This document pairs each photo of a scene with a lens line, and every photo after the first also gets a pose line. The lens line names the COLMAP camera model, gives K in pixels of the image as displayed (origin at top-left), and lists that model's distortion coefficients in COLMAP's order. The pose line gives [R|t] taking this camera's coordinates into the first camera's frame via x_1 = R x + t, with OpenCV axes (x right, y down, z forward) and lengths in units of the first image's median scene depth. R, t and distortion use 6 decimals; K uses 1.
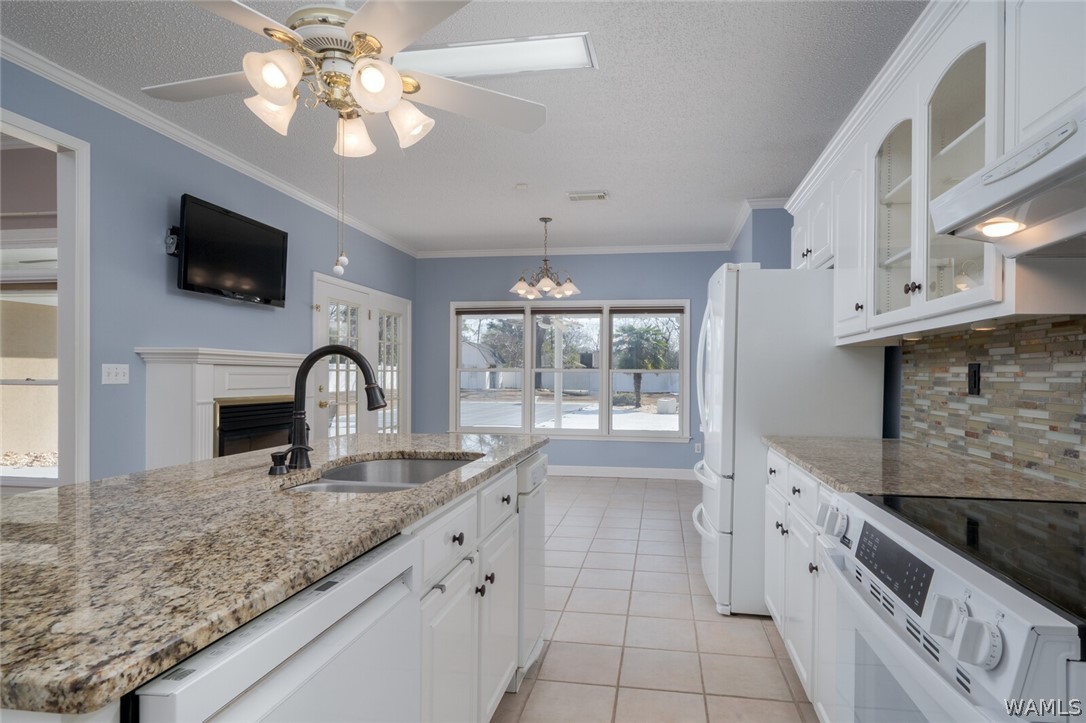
lens RADIAL K [[527.4, 0, 550.8], [0, 527.4, 383.2], [0, 0, 1]] dist [0.002398, -0.000226]
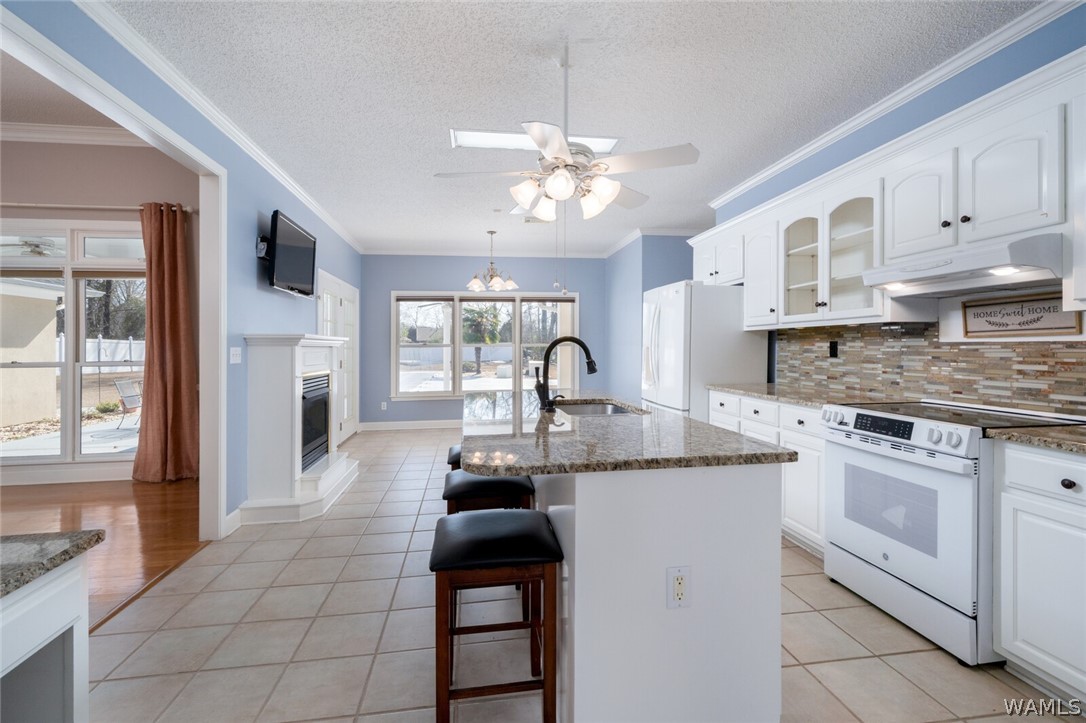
lens RADIAL K [[442.2, 0, 520.4], [0, 442.2, 350.5], [0, 0, 1]] dist [0.002288, 0.000427]
pose [[0.964270, -0.017752, 0.264327, -0.631048], [0.019982, 0.999784, -0.005750, -0.014369], [-0.264168, 0.010826, 0.964416, -0.228901]]
